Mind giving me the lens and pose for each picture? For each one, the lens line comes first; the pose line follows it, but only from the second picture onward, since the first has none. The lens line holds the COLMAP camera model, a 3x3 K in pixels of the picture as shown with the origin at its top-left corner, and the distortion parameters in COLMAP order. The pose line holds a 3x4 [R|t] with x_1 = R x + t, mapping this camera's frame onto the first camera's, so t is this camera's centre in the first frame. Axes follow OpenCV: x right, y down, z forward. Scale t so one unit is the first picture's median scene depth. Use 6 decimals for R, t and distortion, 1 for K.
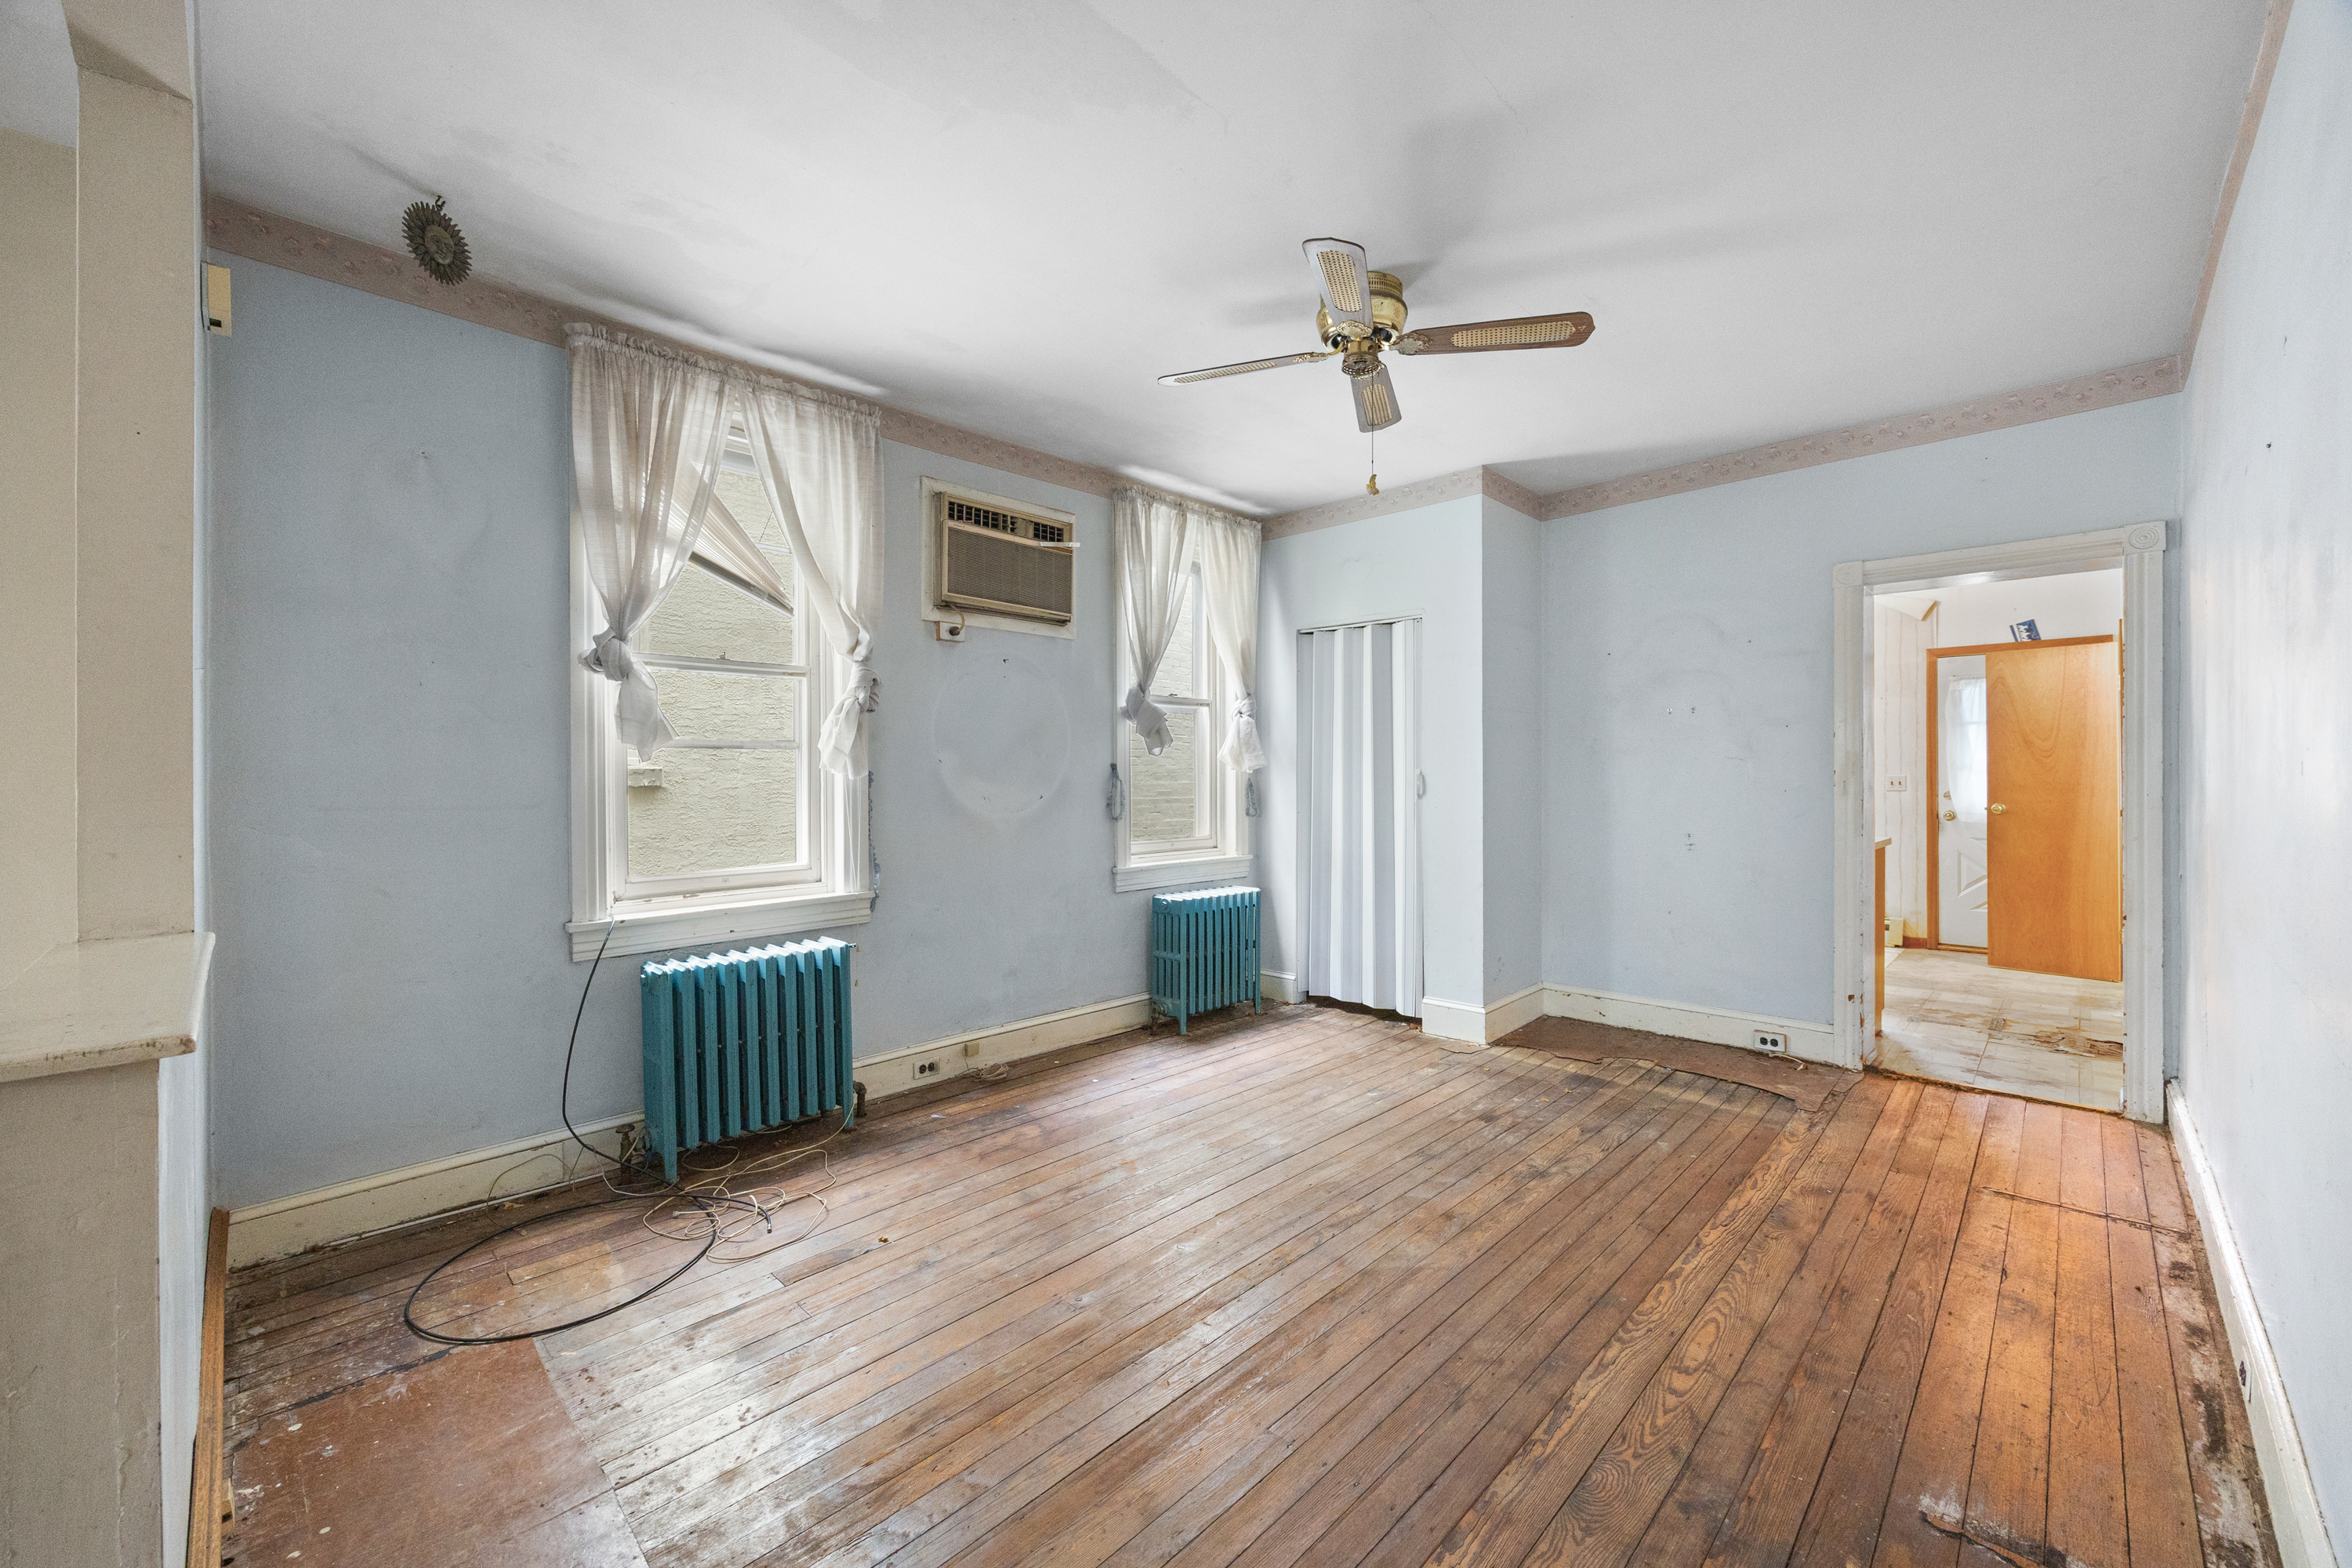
lens RADIAL K [[928.7, 0, 1172.0], [0, 928.7, 780.4], [0, 0, 1]] dist [0.001186, 0.000105]
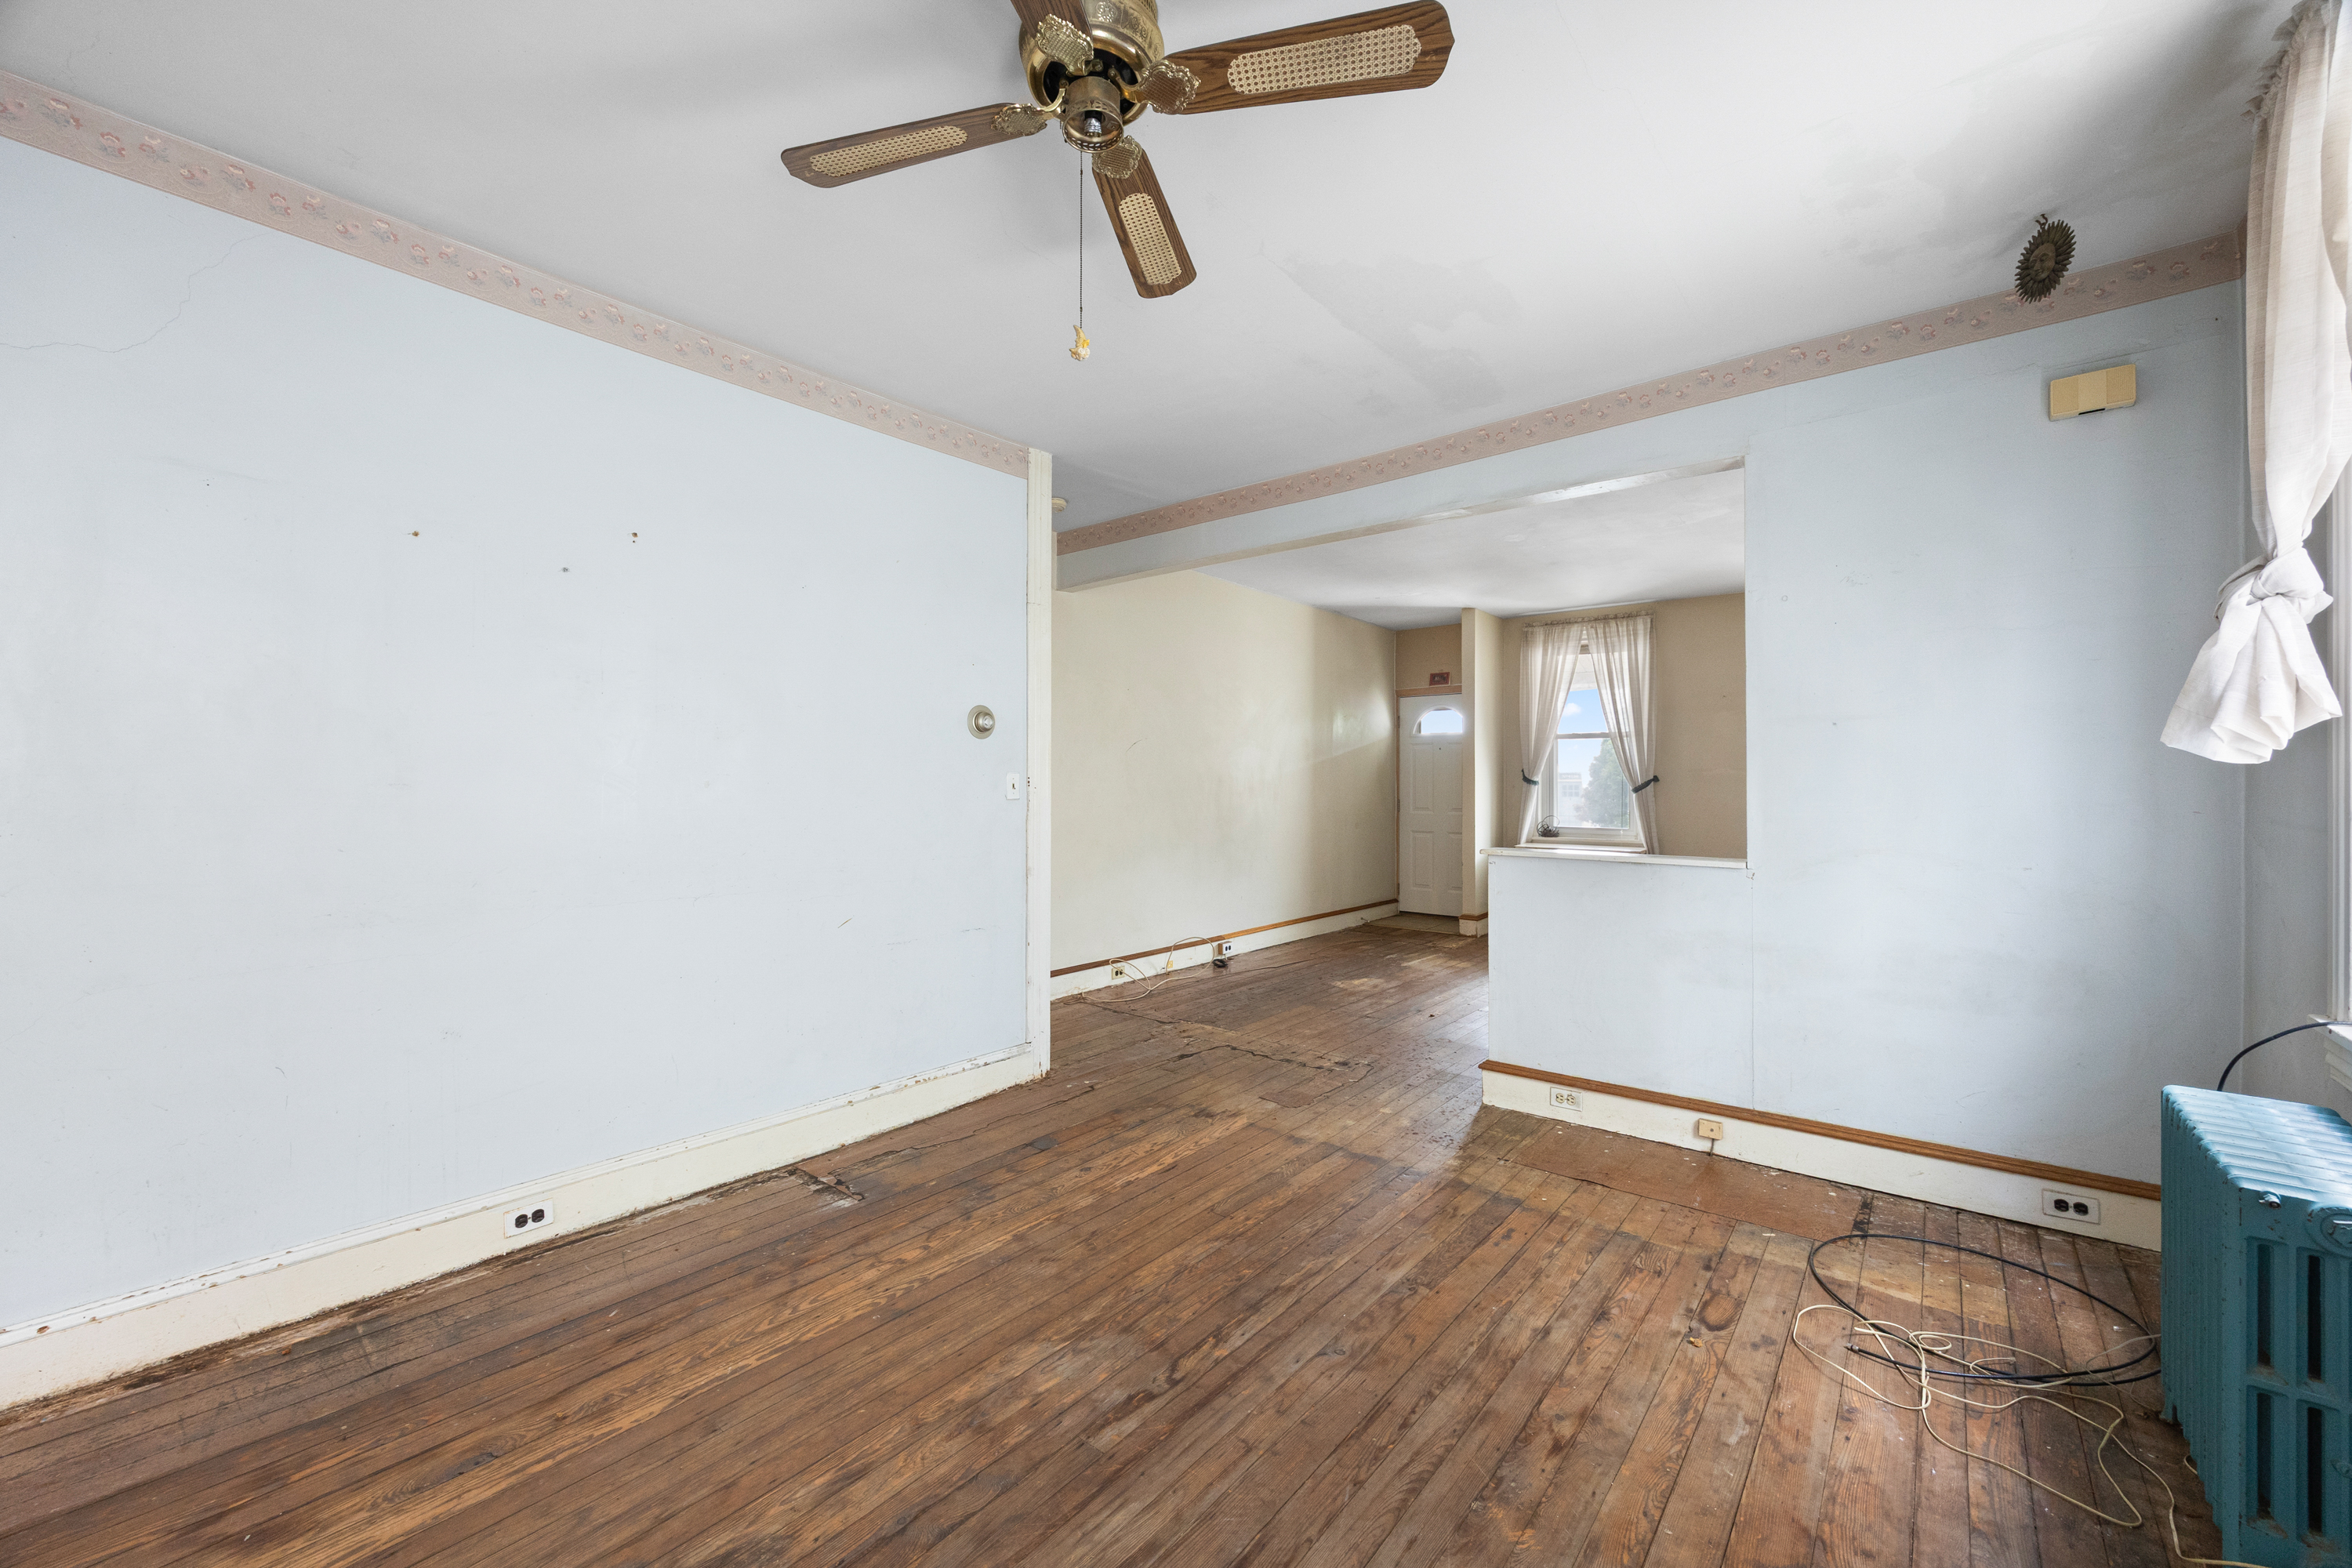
lens RADIAL K [[918.9, 0, 1174.9], [0, 918.9, 777.5], [0, 0, 1]] dist [-0.001982, -0.000070]
pose [[-0.996364, 0.001529, -0.085185, 0.194933], [0.001840, 0.999992, -0.003573, -0.009182], [0.085179, -0.003717, -0.996359, 1.554123]]
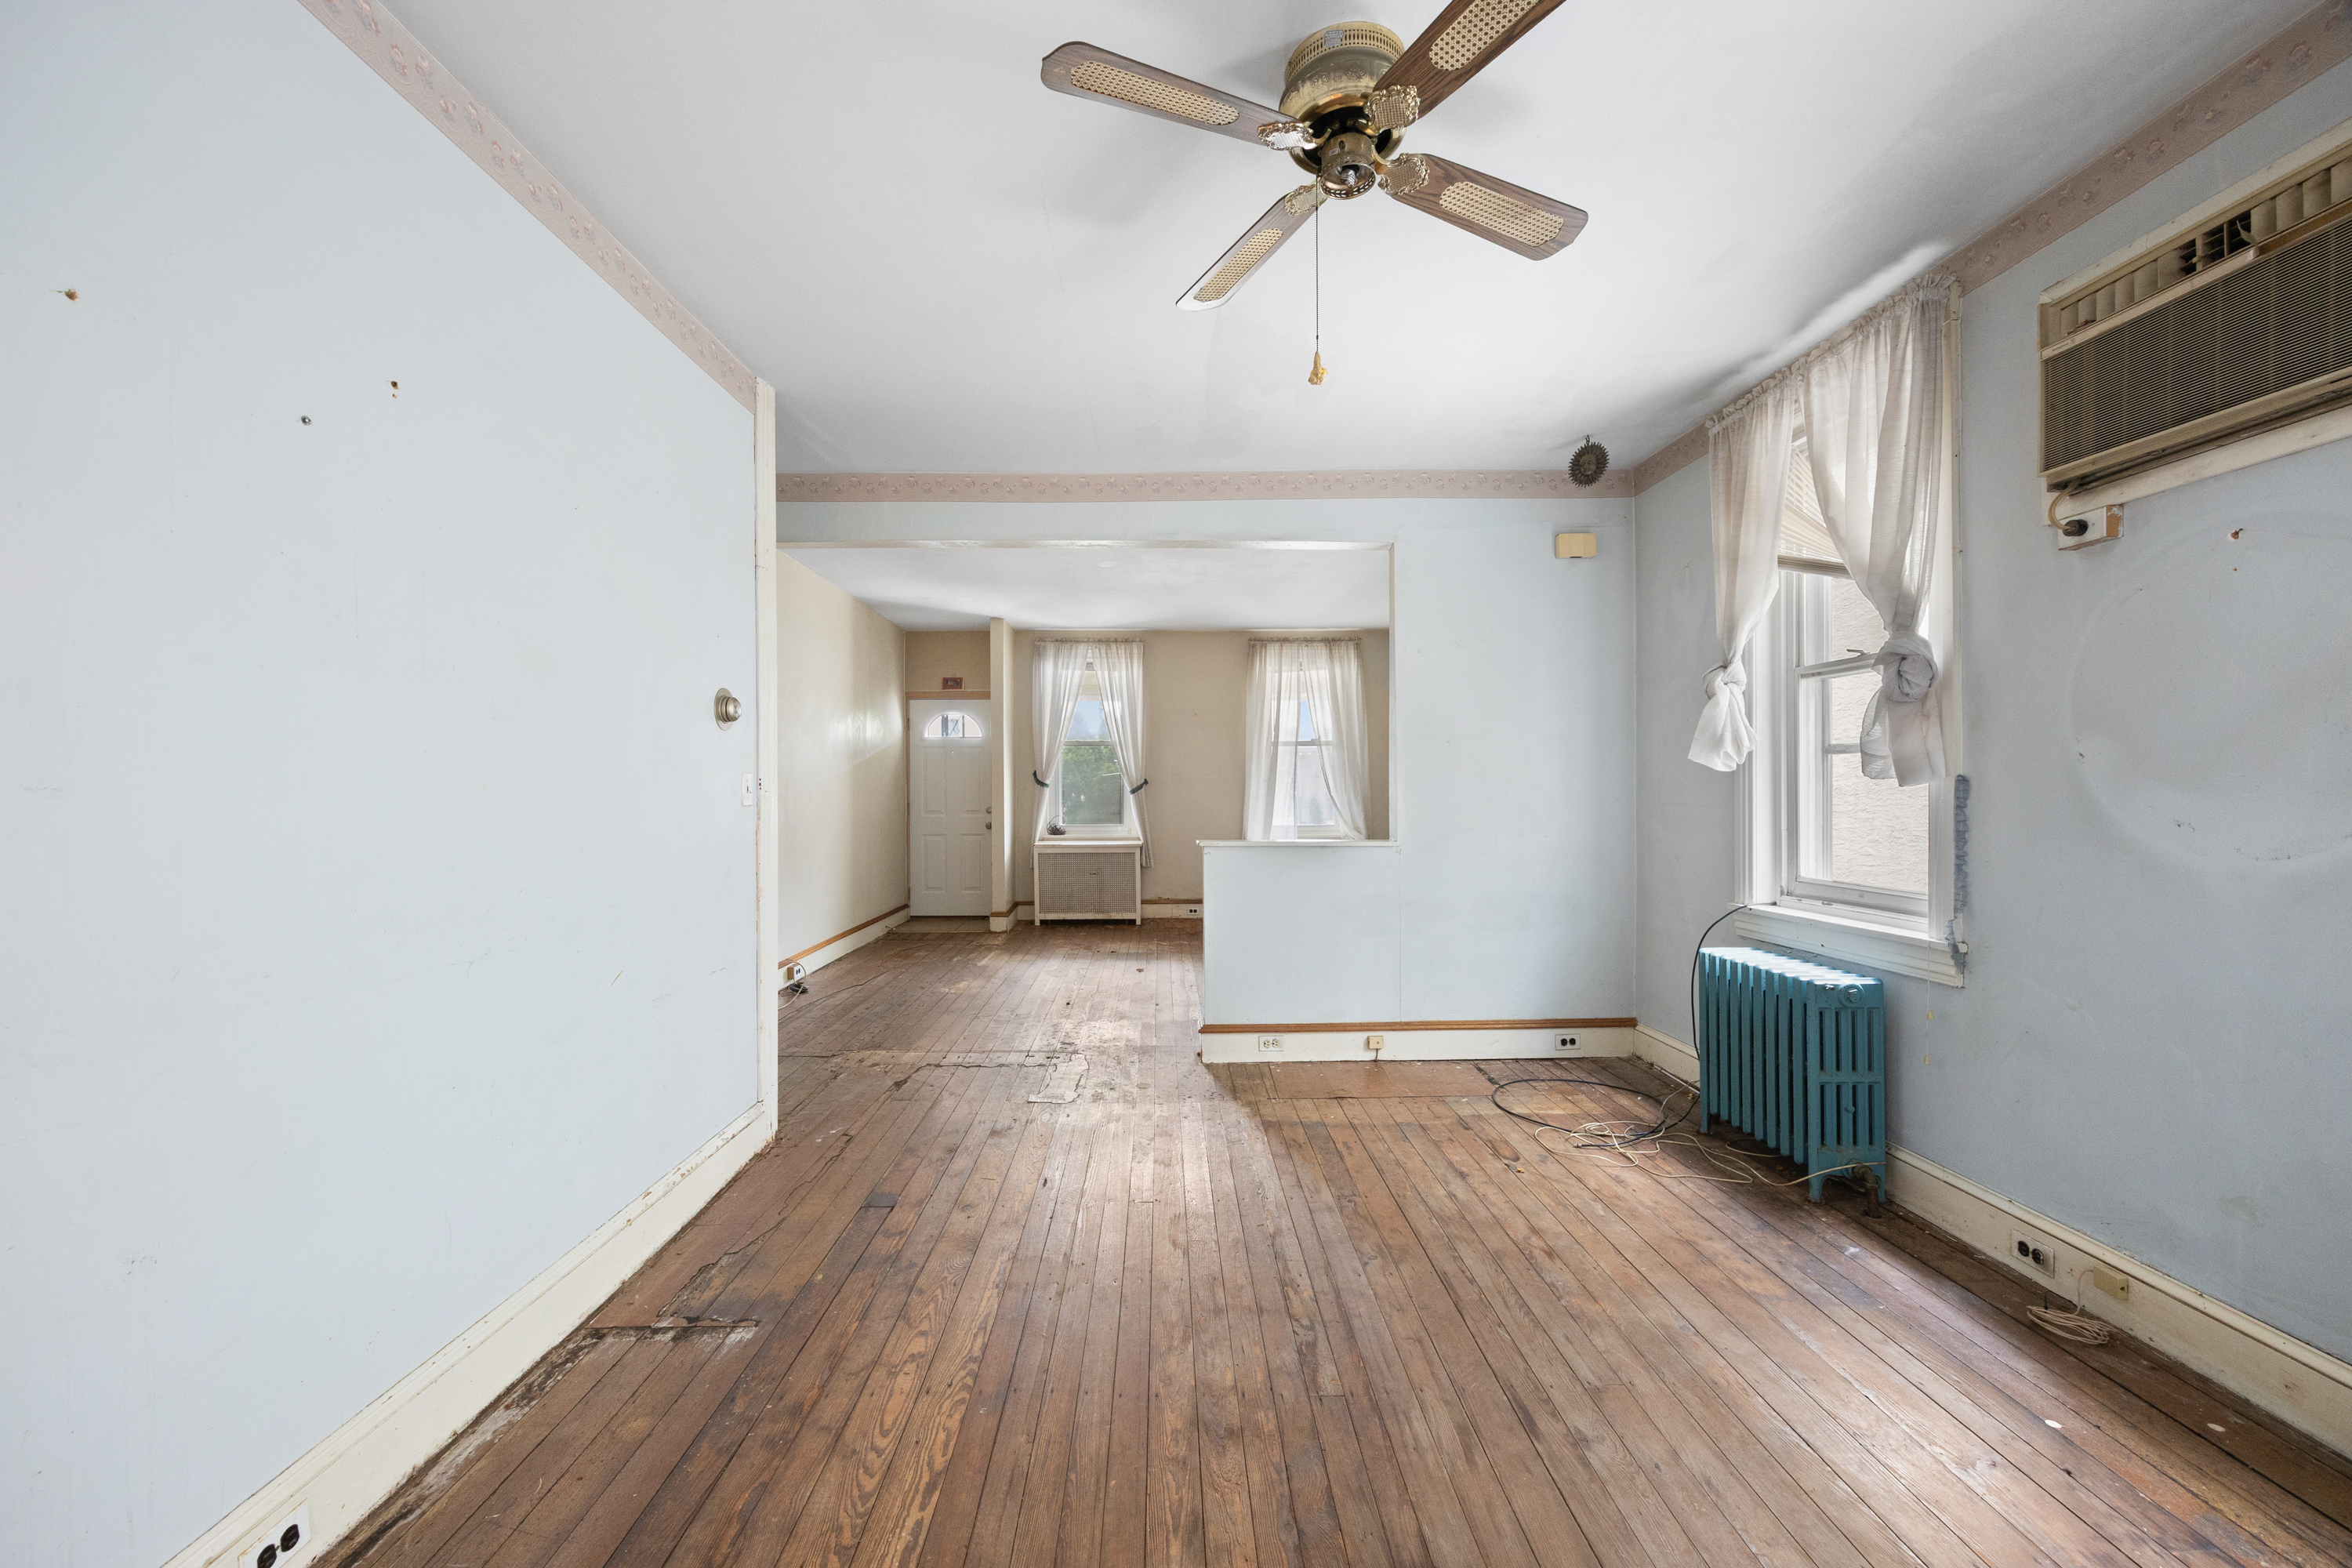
lens RADIAL K [[930.2, 0, 1176.0], [0, 930.2, 784.0], [0, 0, 1]] dist [-0.002891, 0.000164]
pose [[-0.703114, 0.003834, -0.711067, 0.744118], [0.004324, 0.999990, 0.001116, -0.007414], [0.711064, -0.002290, -0.703124, 1.333051]]
